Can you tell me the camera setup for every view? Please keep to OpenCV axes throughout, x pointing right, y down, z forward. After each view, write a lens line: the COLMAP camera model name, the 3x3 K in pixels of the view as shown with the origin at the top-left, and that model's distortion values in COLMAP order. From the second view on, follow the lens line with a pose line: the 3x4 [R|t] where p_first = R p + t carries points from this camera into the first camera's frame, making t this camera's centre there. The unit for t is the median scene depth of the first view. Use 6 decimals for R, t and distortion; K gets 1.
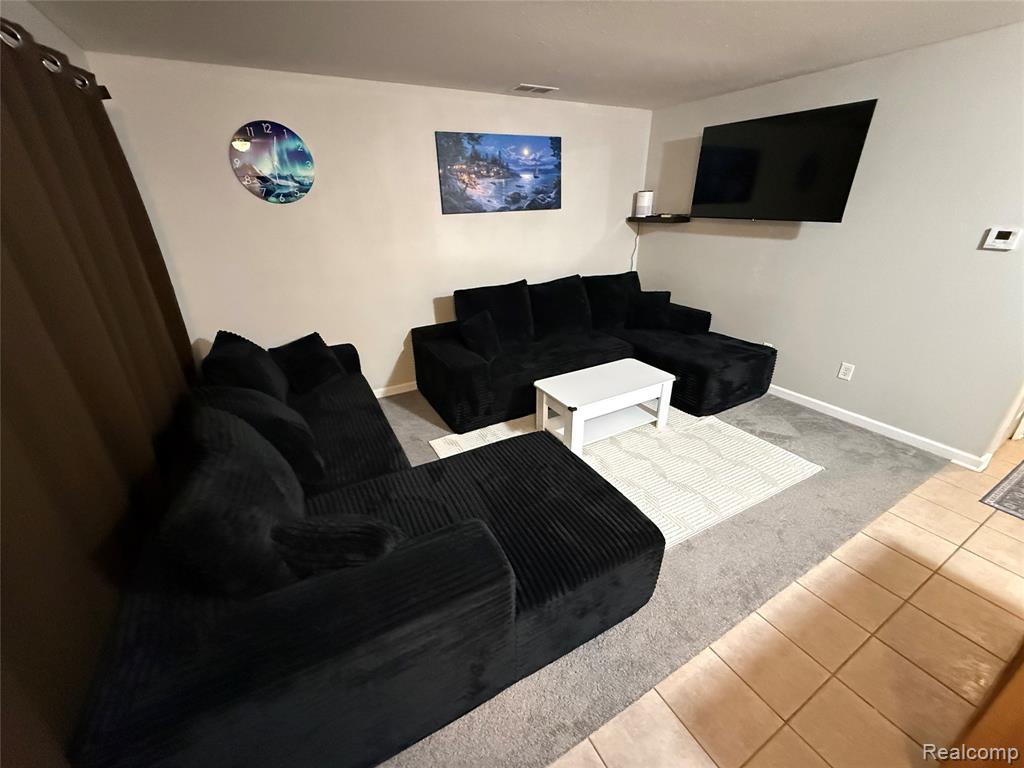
lens RADIAL K [[409.2, 0, 517.0], [0, 409.2, 381.9], [0, 0, 1]] dist [0.000593, -0.000023]
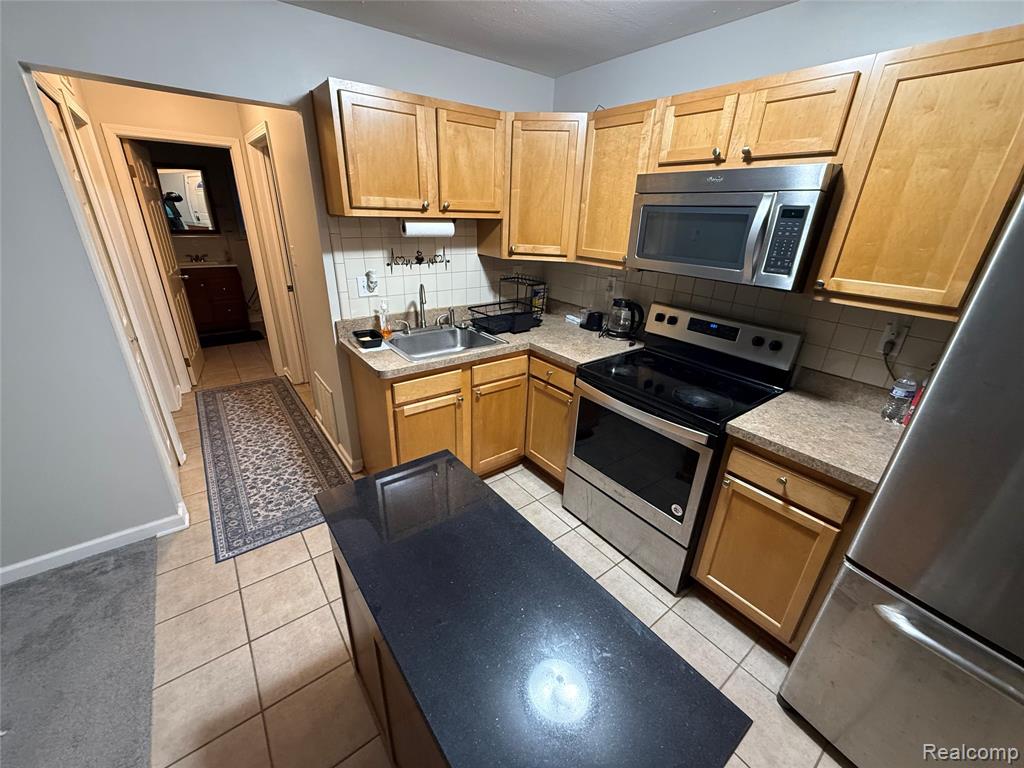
lens RADIAL K [[409.2, 0, 513.4], [0, 409.2, 387.6], [0, 0, 1]] dist [0.000593, -0.000023]
pose [[-0.134272, -0.388222, 0.911732, 0.304323], [0.382350, 0.828521, 0.409099, -0.090996], [-0.914210, 0.403531, 0.037189, 0.189300]]
